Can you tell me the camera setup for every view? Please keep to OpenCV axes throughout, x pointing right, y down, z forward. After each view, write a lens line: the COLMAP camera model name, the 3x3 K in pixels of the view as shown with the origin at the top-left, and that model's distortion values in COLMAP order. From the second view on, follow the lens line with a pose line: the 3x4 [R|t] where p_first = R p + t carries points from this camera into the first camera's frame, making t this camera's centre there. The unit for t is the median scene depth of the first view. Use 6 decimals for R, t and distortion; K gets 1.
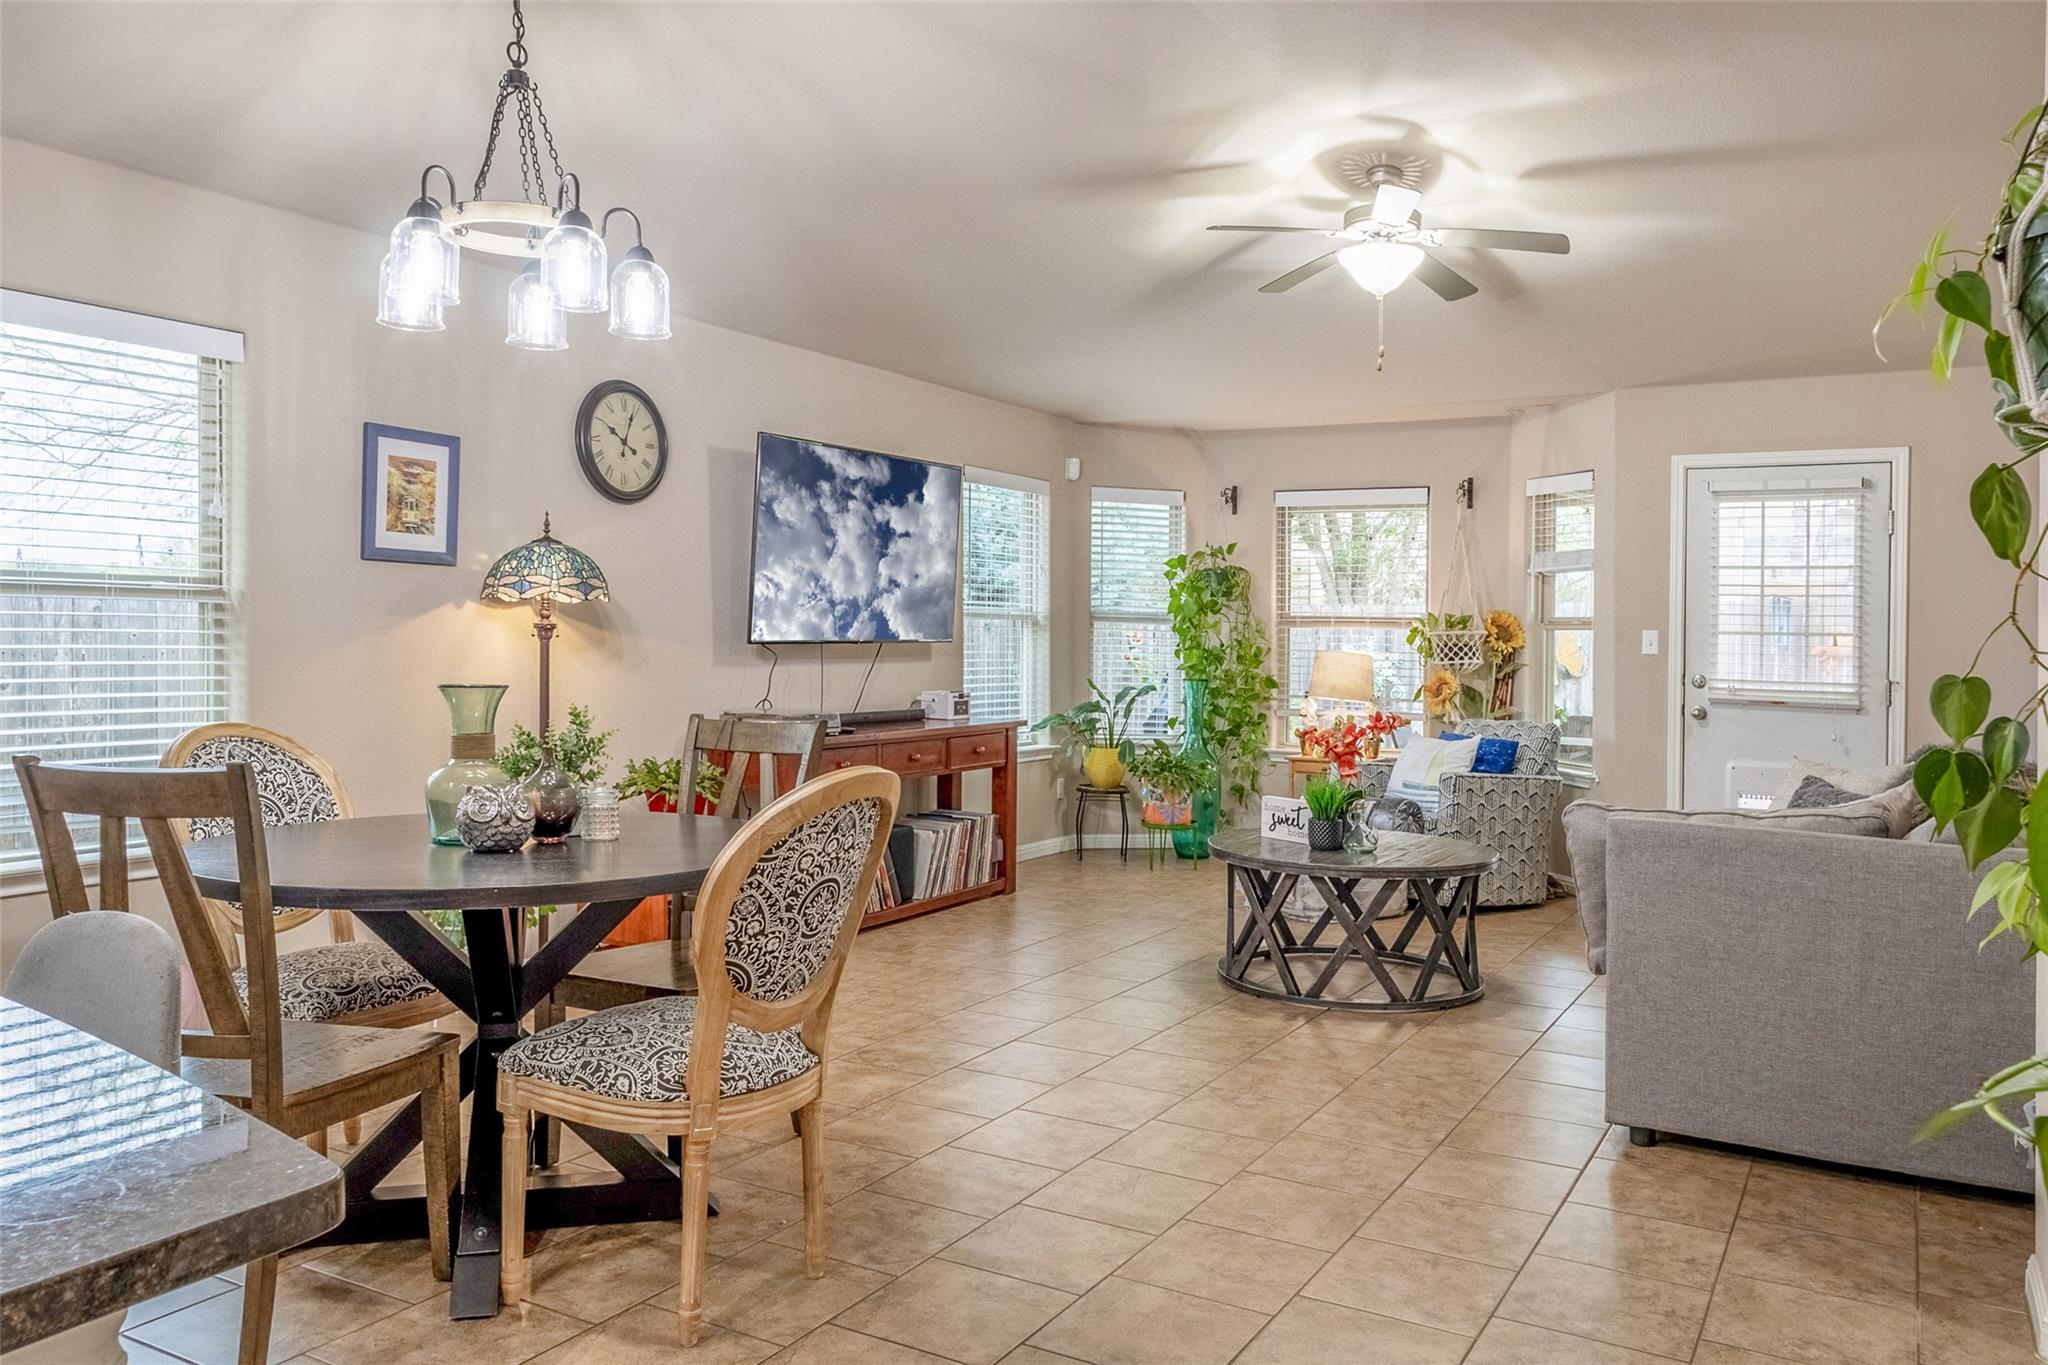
lens RADIAL K [[1518.2, 0, 1025.4], [0, 1518.2, 679.8], [0, 0, 1]] dist [0.008621, 0.005912]
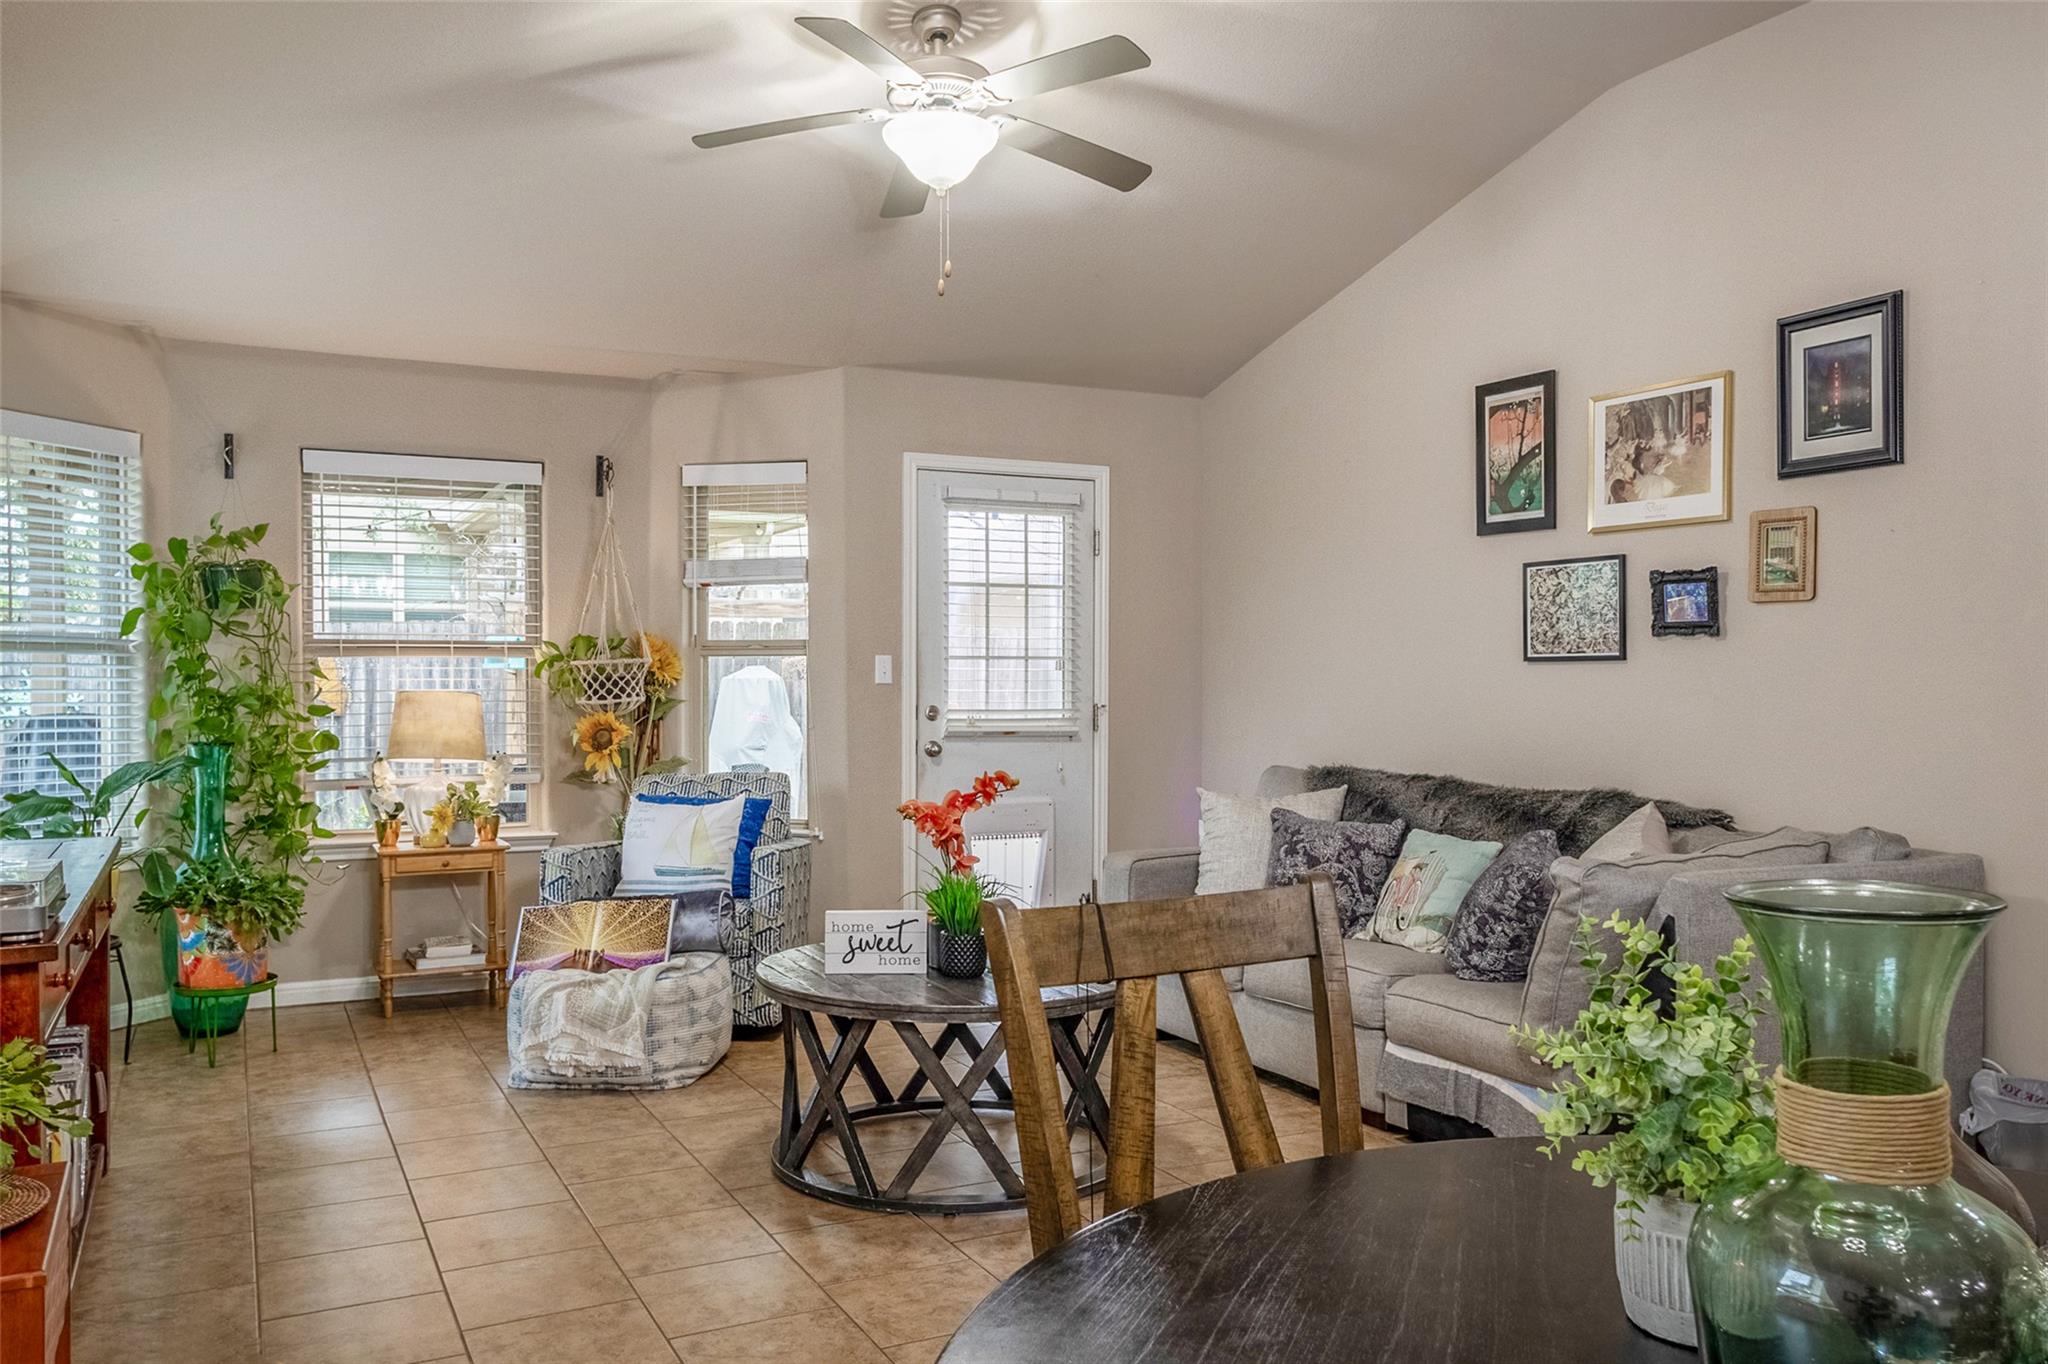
lens RADIAL K [[1642.2, 0, 1024.2], [0, 1642.2, 677.2], [0, 0, 1]] dist [0.012519, -0.000602]
pose [[0.548866, -0.018185, 0.835712, -0.308374], [0.037056, 0.999310, -0.002592, -0.014855], [-0.835088, 0.032391, 0.549161, 0.427650]]
